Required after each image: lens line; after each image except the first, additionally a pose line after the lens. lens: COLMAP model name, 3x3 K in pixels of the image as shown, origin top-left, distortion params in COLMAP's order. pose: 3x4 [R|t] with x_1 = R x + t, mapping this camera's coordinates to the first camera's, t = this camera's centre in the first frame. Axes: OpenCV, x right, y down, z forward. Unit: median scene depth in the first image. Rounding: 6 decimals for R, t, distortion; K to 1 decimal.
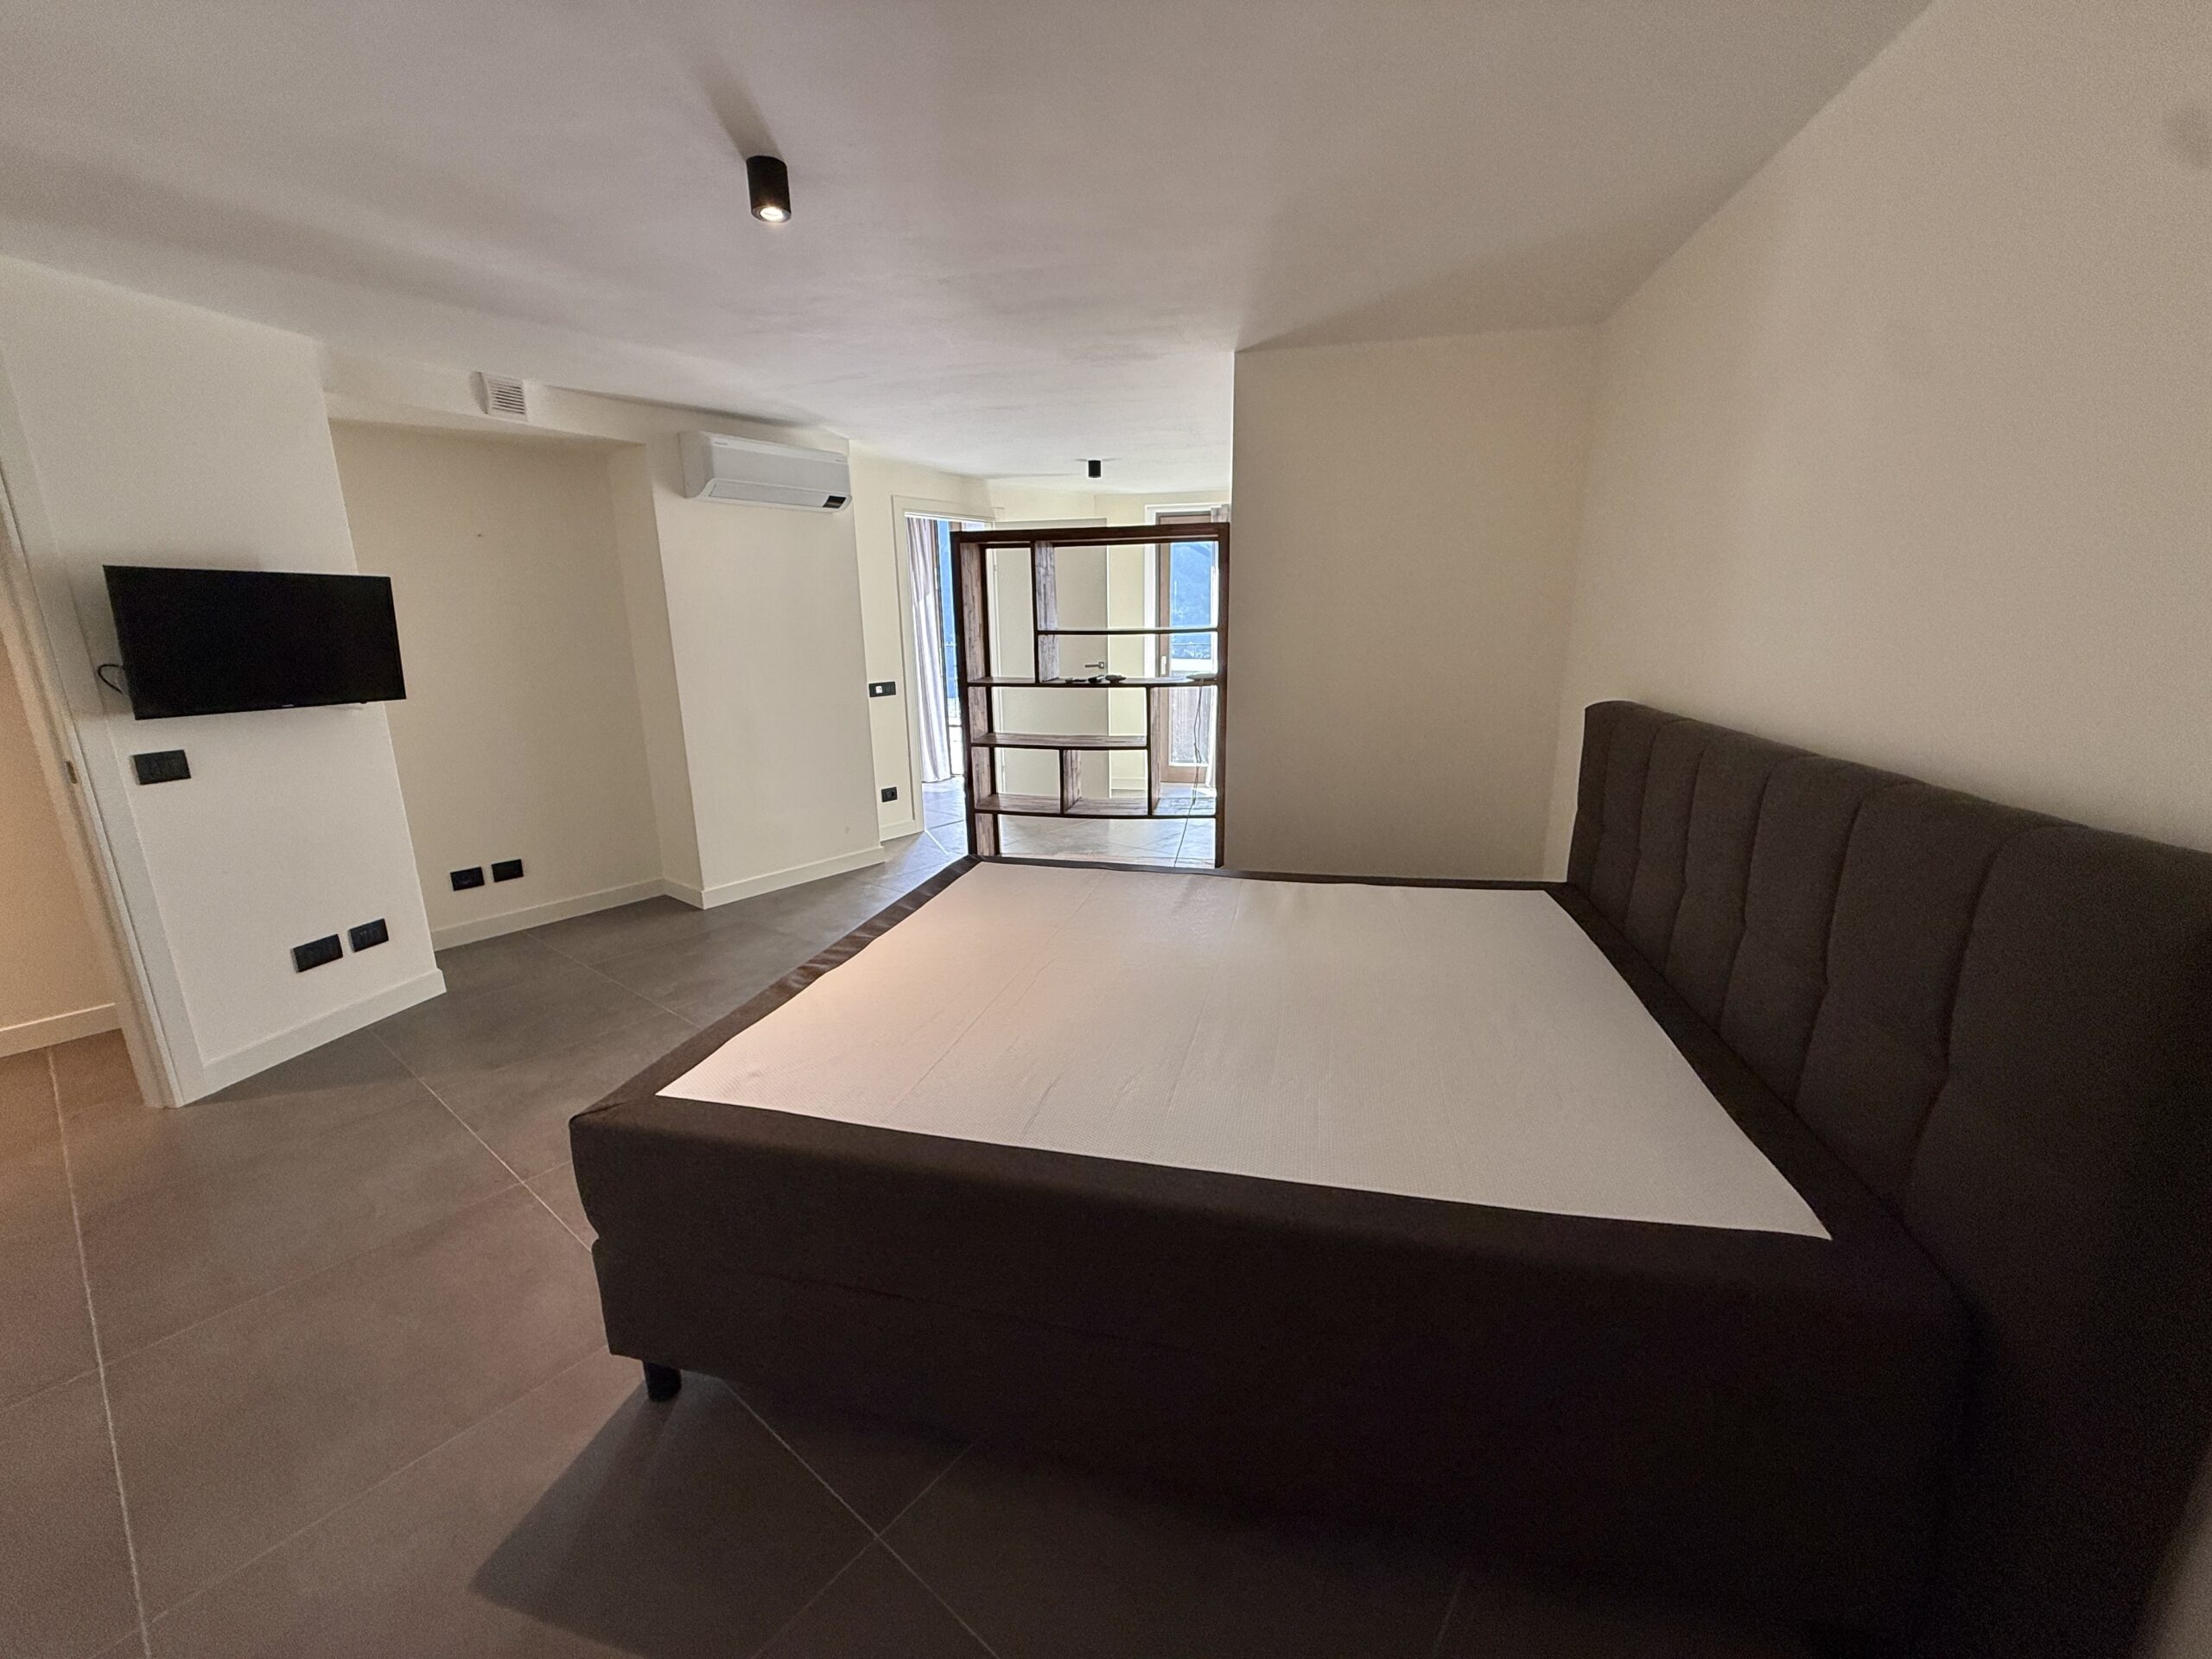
lens RADIAL K [[882.0, 0, 1099.3], [0, 882.0, 830.6], [0, 0, 1]] dist [-0.001370, 0.000017]
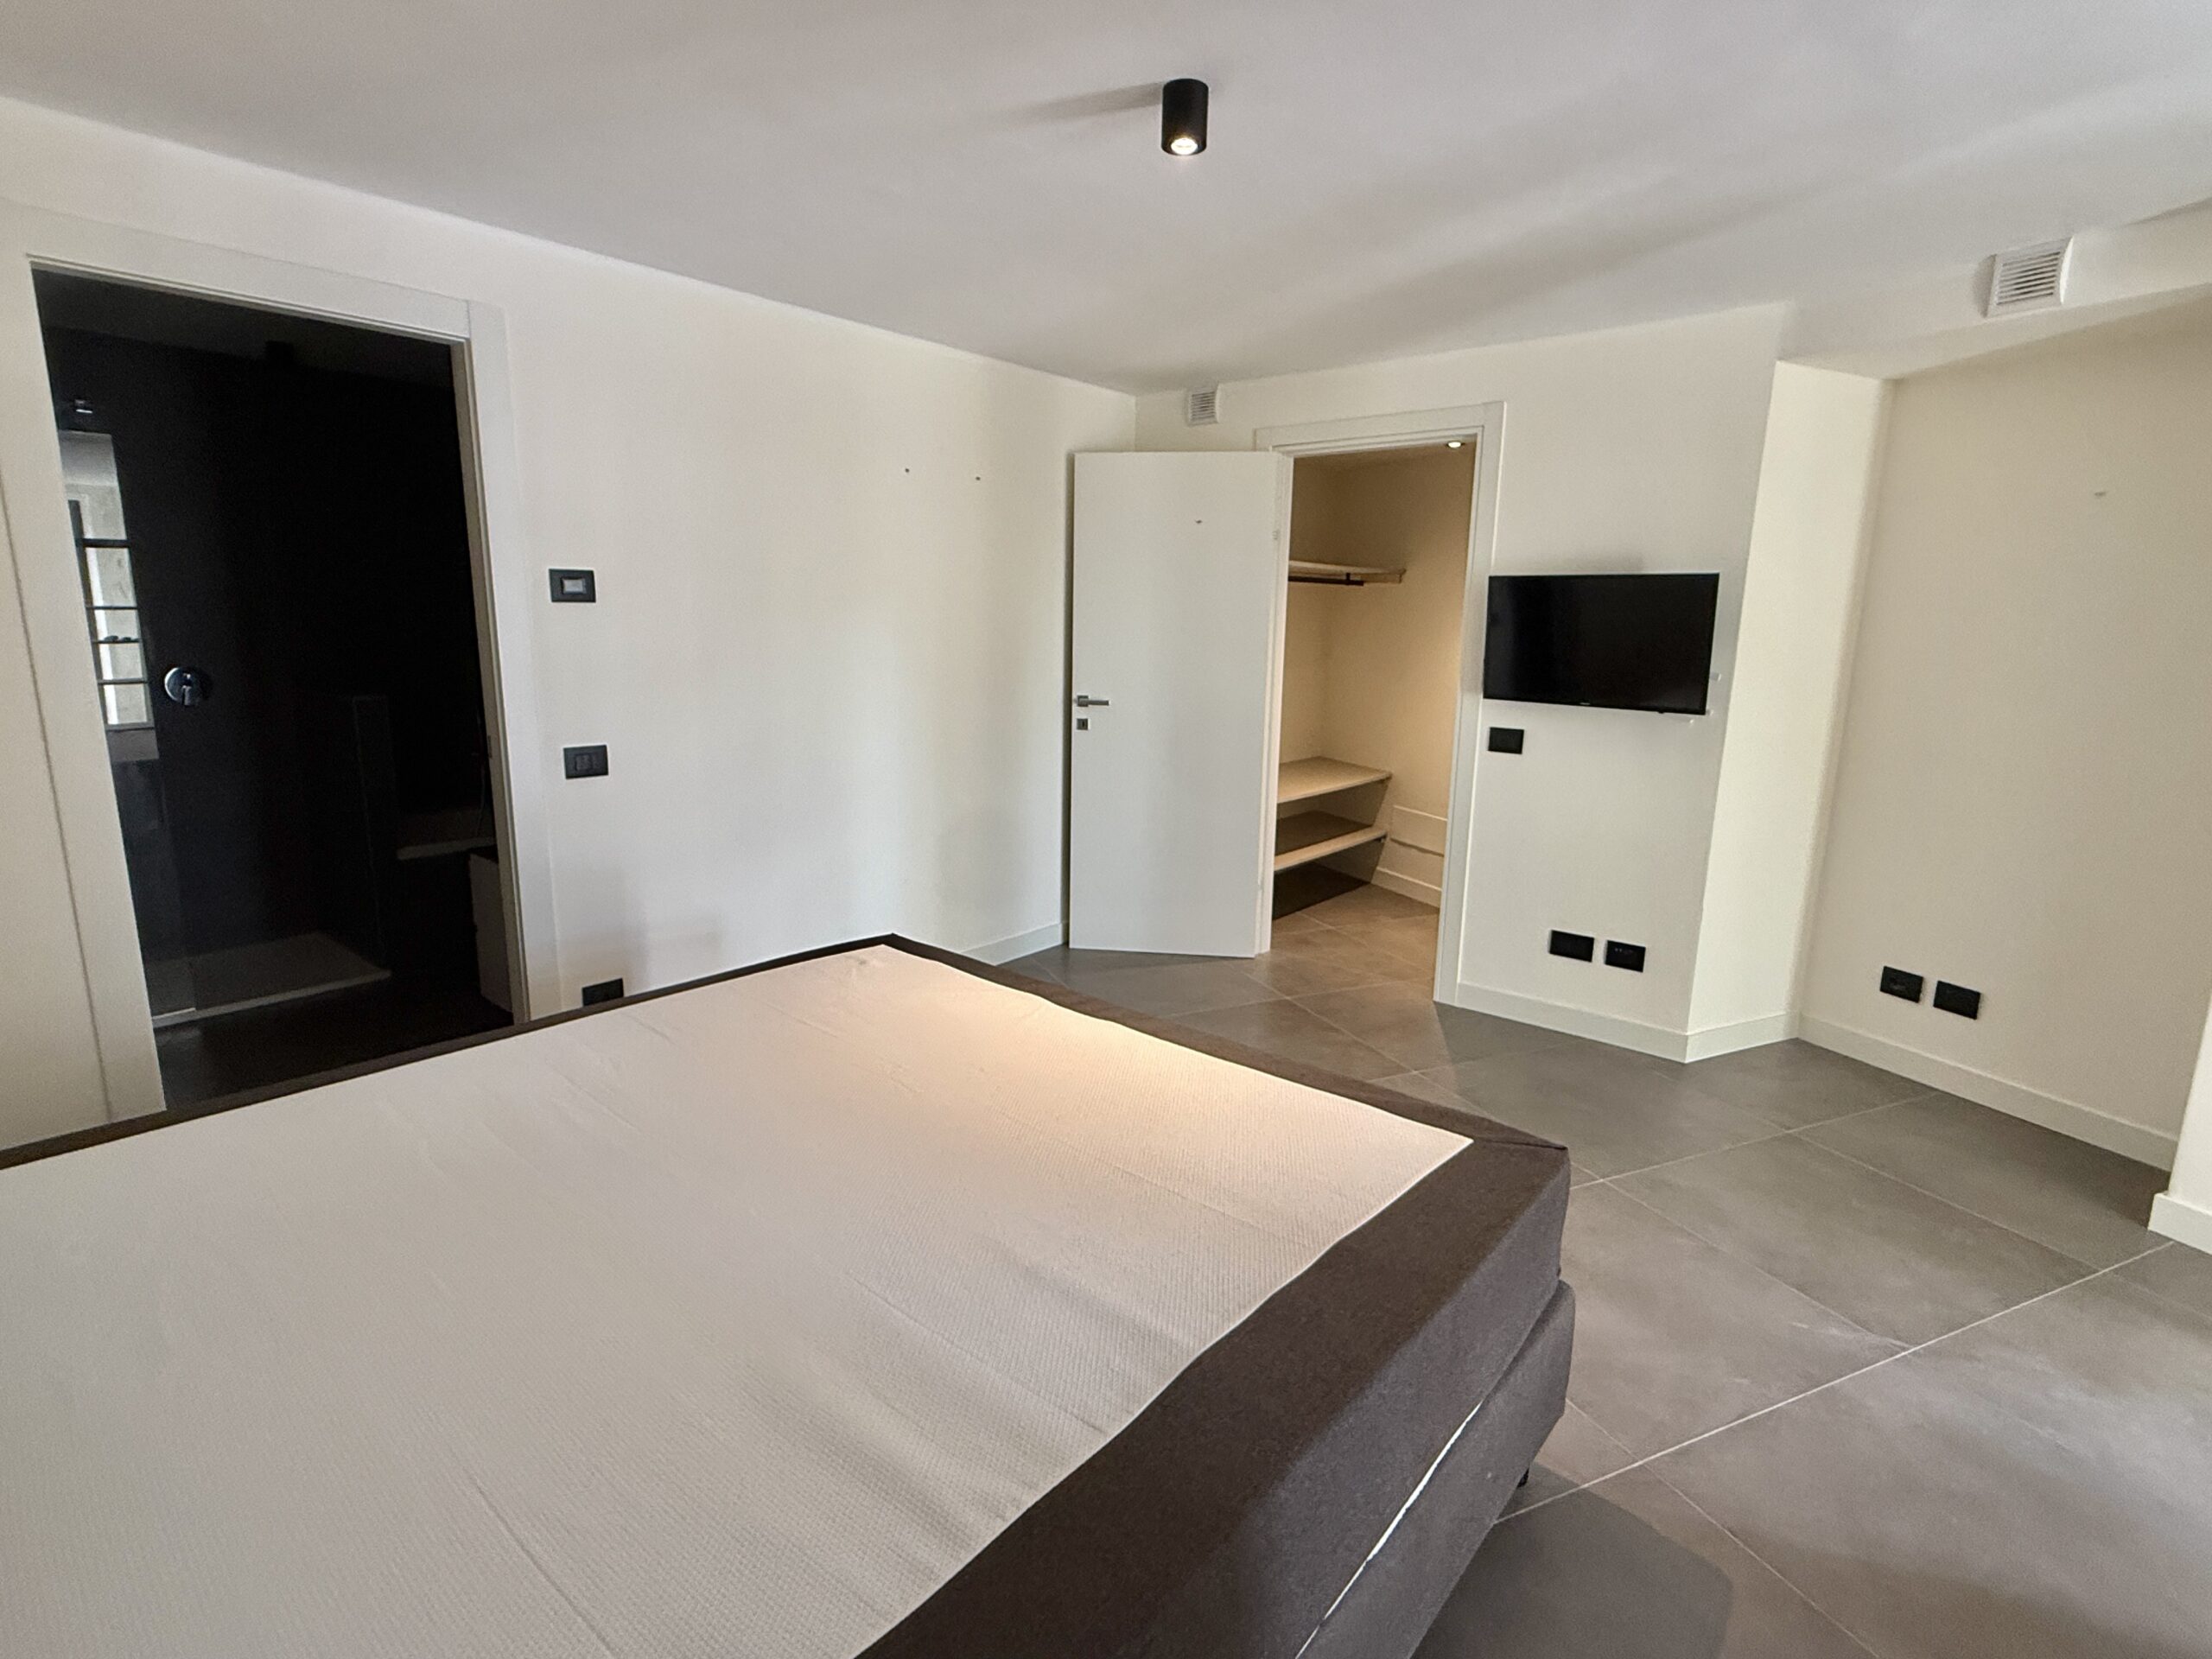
lens RADIAL K [[1088.4, 0, 1107.4], [0, 1088.4, 824.3], [0, 0, 1]] dist [0.000301, 0.000158]
pose [[-0.455190, 0.173895, -0.873248, 0.316110], [-0.221294, 0.927876, 0.300125, -0.185174], [0.862457, 0.329858, -0.383878, 0.731109]]
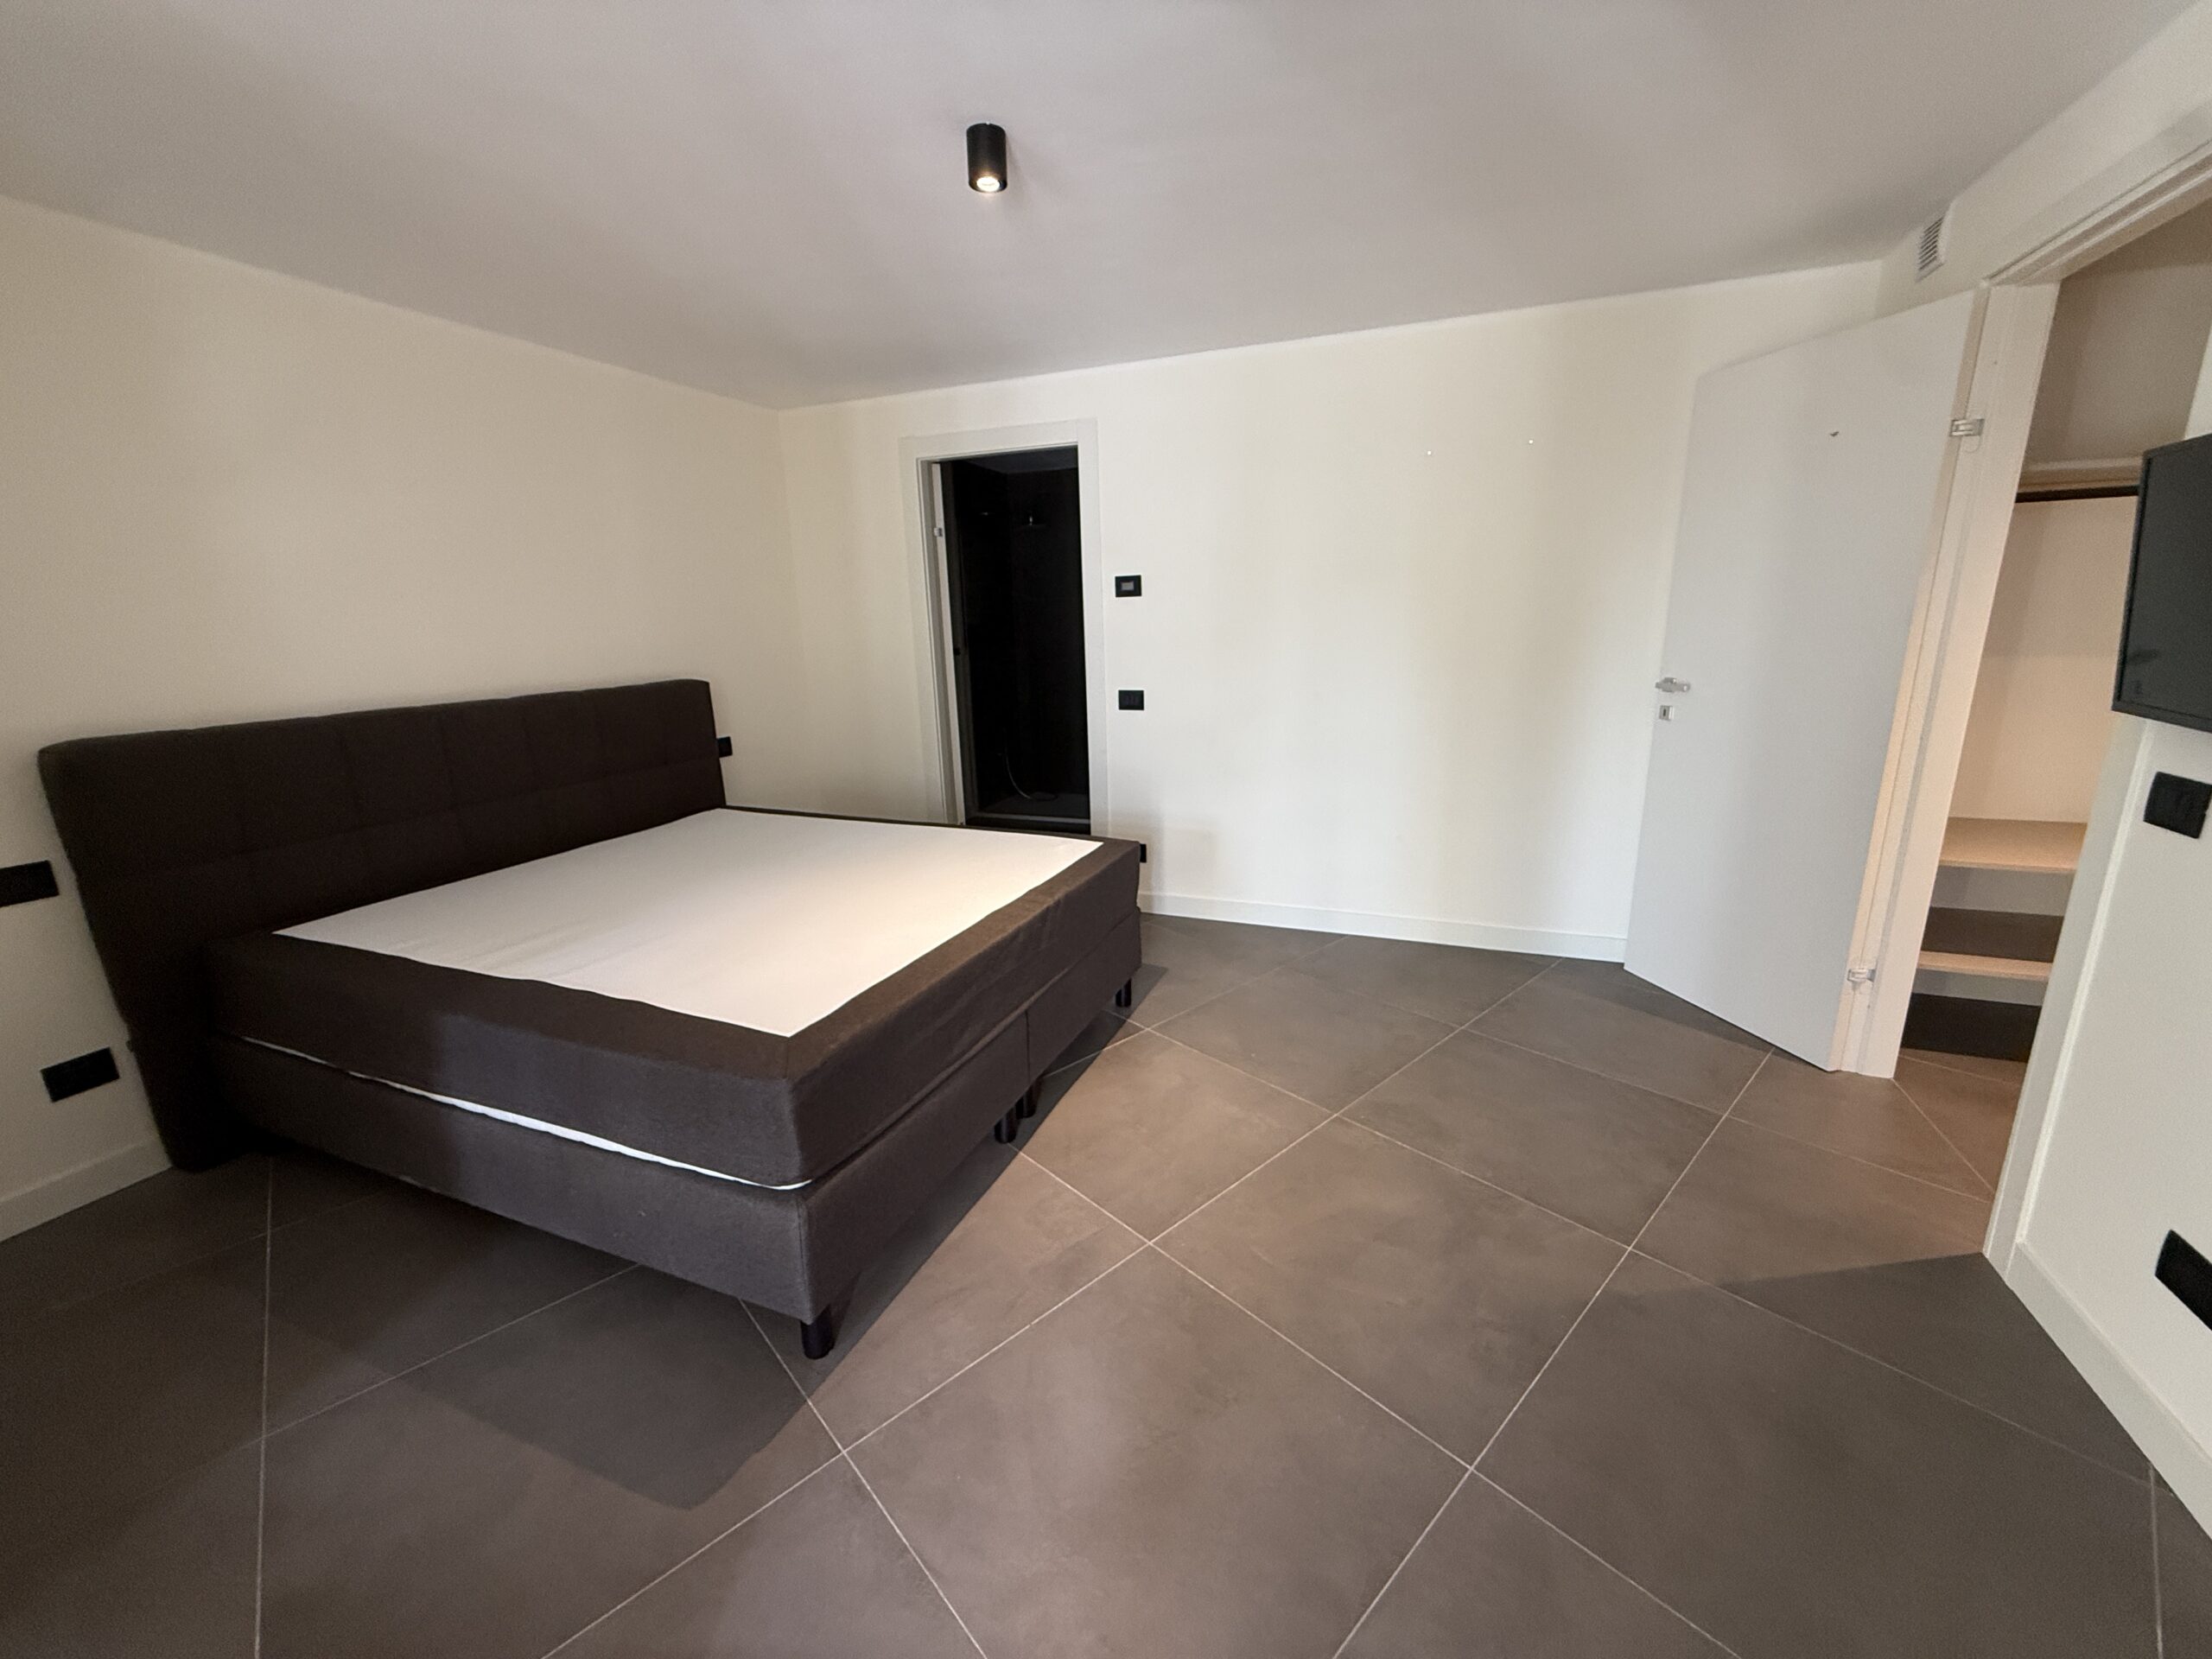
lens RADIAL K [[882.0, 0, 1099.3], [0, 882.0, 830.6], [0, 0, 1]] dist [-0.001370, 0.000017]
pose [[-0.986477, 0.003996, 0.163852, -0.290790], [0.079671, 0.885339, 0.458070, -0.233365], [-0.143234, 0.464930, -0.873684, 1.015245]]
